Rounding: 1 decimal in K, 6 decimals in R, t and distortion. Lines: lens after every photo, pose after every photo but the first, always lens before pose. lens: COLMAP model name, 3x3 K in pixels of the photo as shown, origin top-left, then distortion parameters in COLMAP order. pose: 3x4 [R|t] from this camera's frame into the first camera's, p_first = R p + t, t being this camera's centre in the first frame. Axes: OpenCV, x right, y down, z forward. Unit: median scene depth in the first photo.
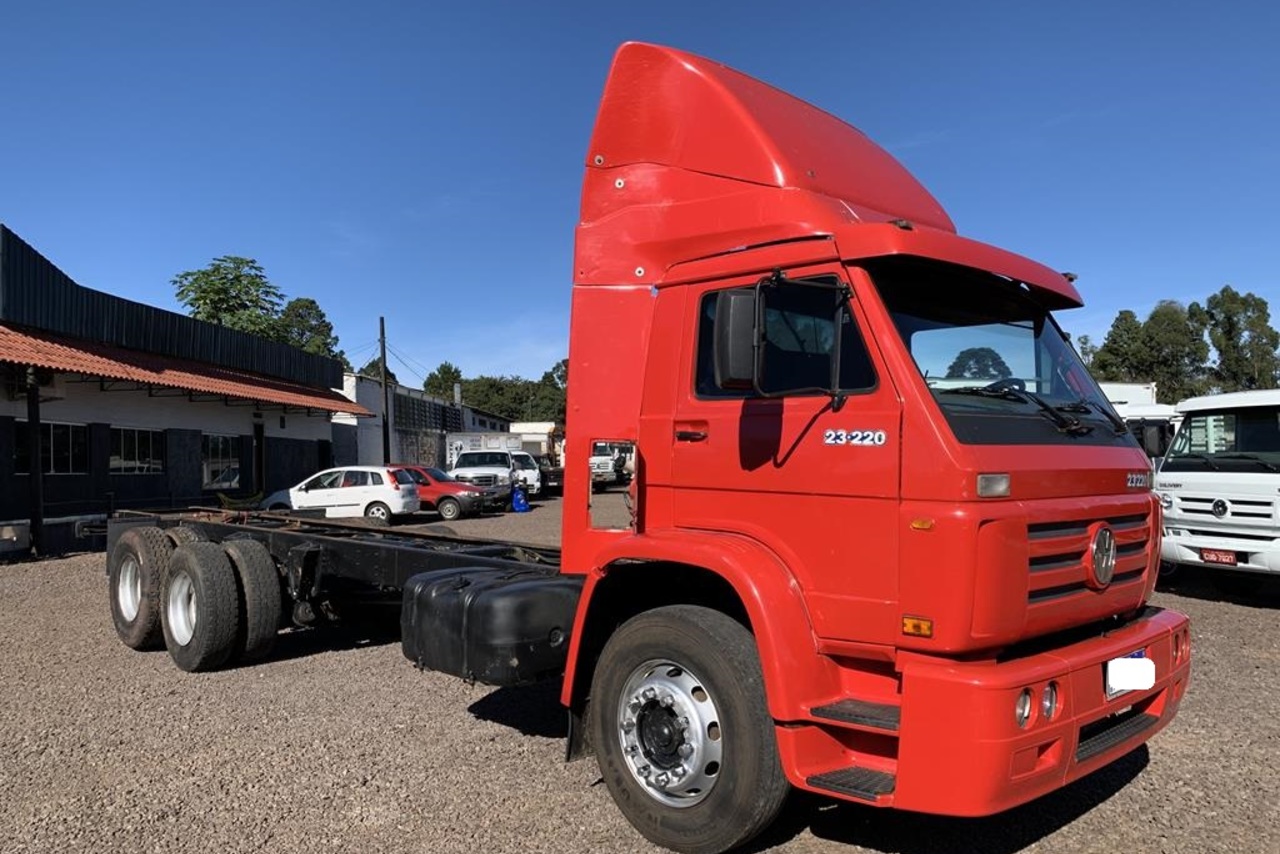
lens RADIAL K [[953.0, 0, 642.3], [0, 953.0, 428.3], [0, 0, 1]] dist [0.012374, 0.000258]
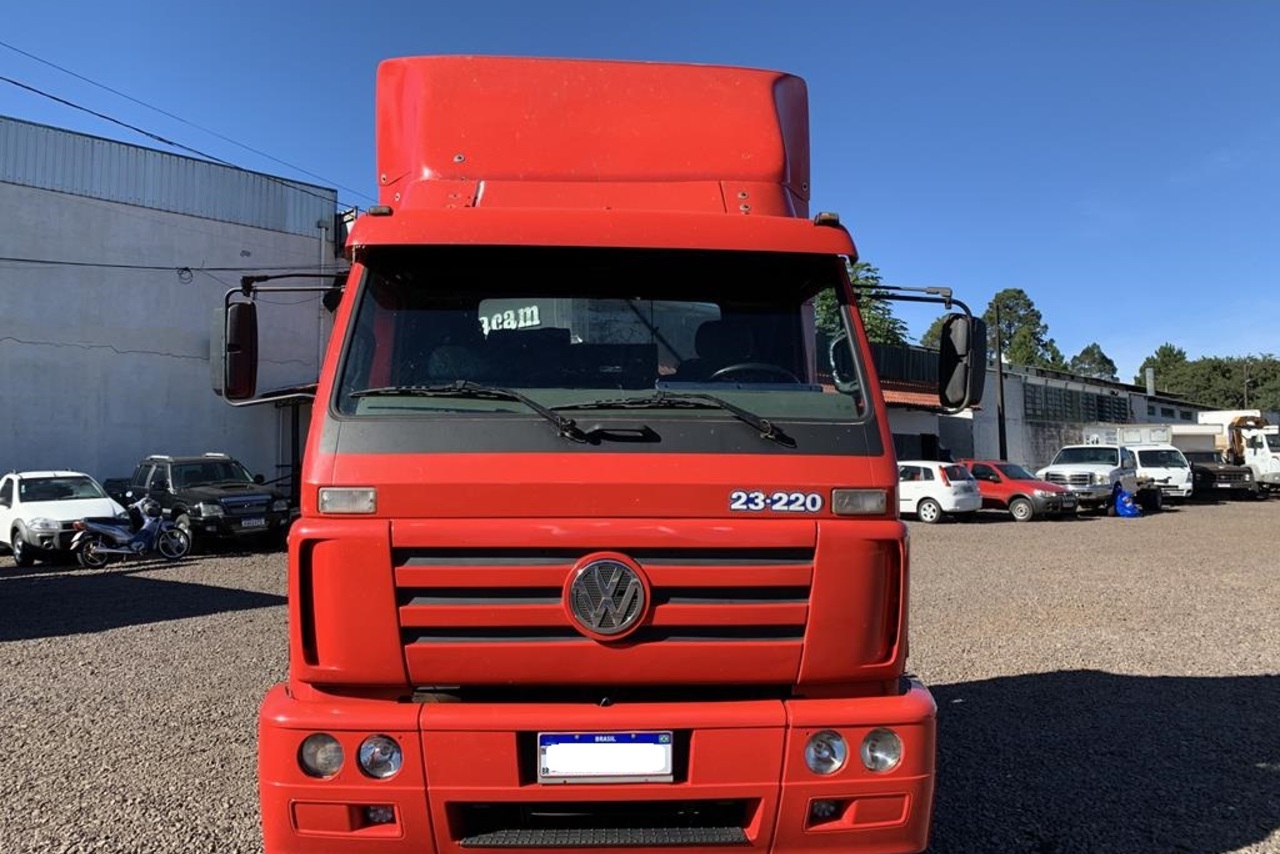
lens RADIAL K [[953.0, 0, 641.5], [0, 953.0, 429.7], [0, 0, 1]] dist [0.012374, 0.000258]
pose [[0.720745, -0.008963, -0.693142, 0.131945], [0.015452, 0.999876, 0.003138, -0.000264], [0.693028, -0.012972, 0.720794, 0.065304]]
